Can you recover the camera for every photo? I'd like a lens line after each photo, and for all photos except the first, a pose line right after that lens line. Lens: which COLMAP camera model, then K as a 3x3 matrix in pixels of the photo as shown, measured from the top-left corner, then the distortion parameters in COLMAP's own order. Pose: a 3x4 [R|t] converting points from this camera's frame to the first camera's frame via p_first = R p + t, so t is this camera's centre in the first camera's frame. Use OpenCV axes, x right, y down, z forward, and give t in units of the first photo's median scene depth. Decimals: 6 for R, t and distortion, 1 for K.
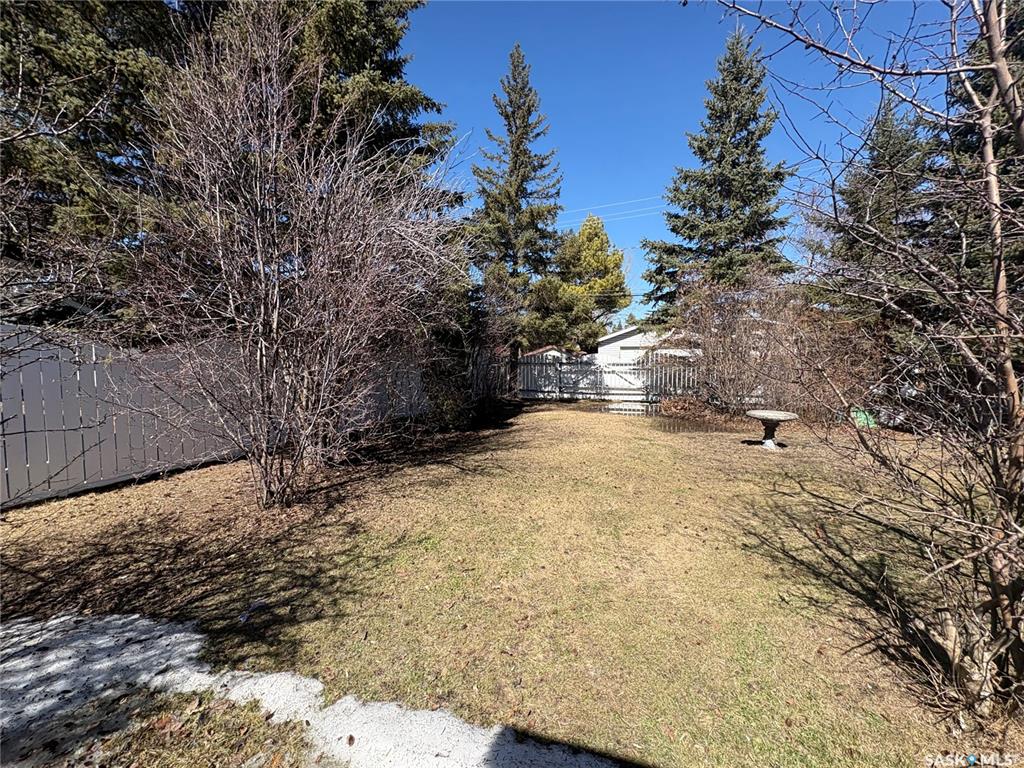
lens RADIAL K [[408.6, 0, 510.2], [0, 408.6, 383.1], [0, 0, 1]] dist [0.005834, -0.000264]
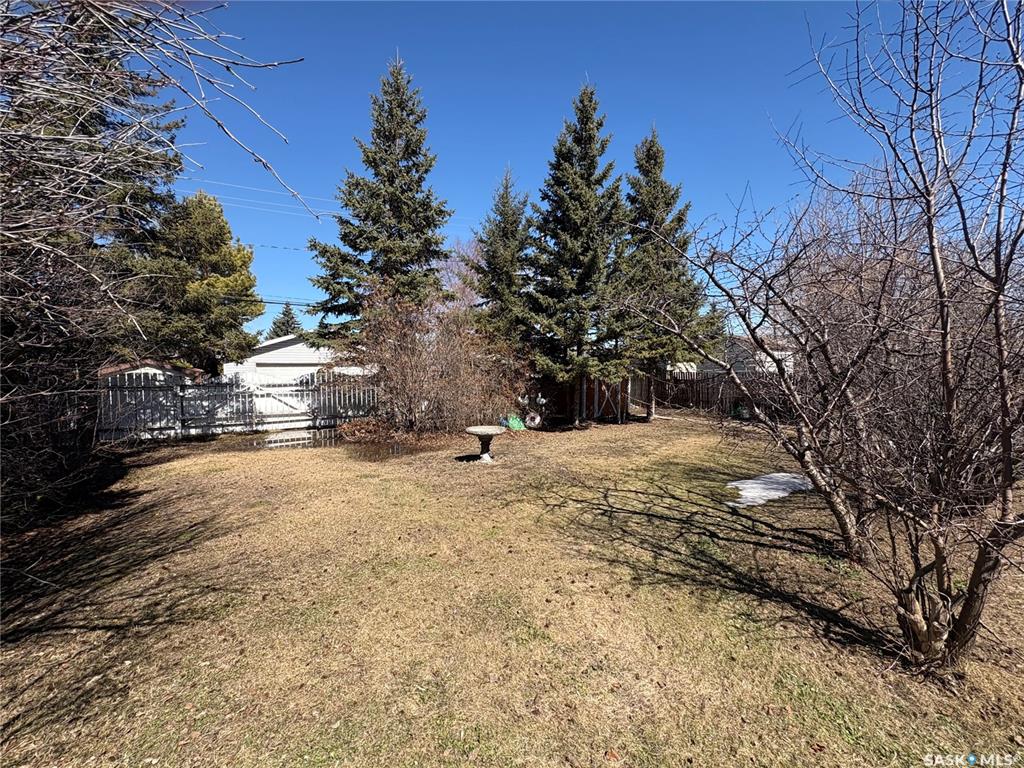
lens RADIAL K [[408.6, 0, 512.7], [0, 408.6, 382.8], [0, 0, 1]] dist [0.005834, -0.000264]
pose [[0.628990, -0.024192, 0.777037, -0.081581], [0.056804, 0.998274, -0.014902, -0.014269], [-0.775335, 0.053512, 0.629279, 0.150485]]
